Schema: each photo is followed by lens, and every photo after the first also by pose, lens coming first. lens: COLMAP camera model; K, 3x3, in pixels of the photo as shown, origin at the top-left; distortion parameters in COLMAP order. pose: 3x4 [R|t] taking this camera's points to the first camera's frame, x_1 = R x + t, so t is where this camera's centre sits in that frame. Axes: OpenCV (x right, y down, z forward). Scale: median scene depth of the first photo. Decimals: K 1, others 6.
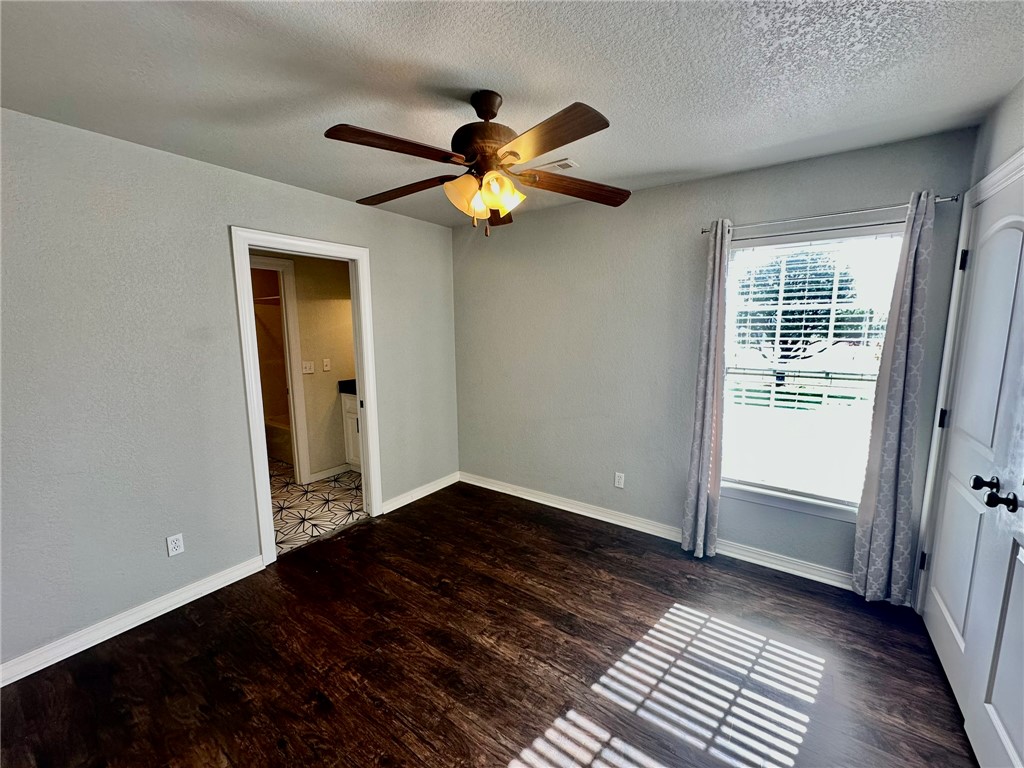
lens RADIAL K [[407.5, 0, 512.0], [0, 407.5, 384.0], [0, 0, 1]] dist [-0.001418, 0.000113]
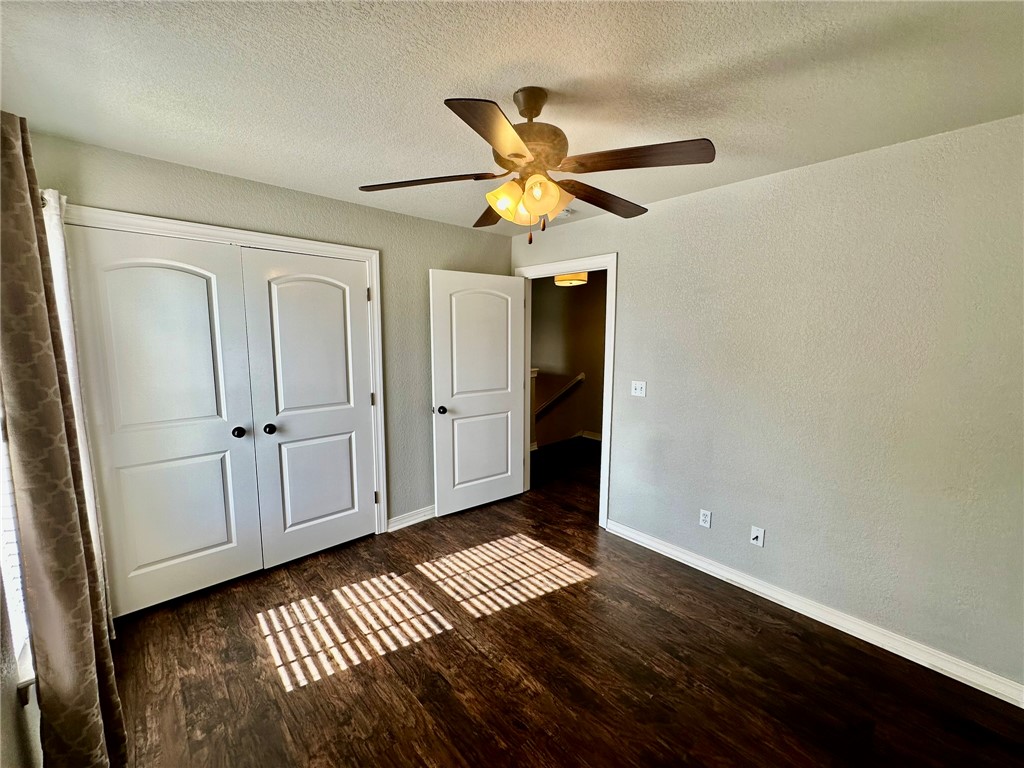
lens RADIAL K [[407.5, 0, 512.0], [0, 407.5, 384.0], [0, 0, 1]] dist [-0.001418, 0.000113]
pose [[-0.978307, -0.026203, 0.205497, -0.201047], [0.028637, 0.965339, 0.259424, -0.269121], [-0.205172, 0.259681, -0.943647, 1.795076]]
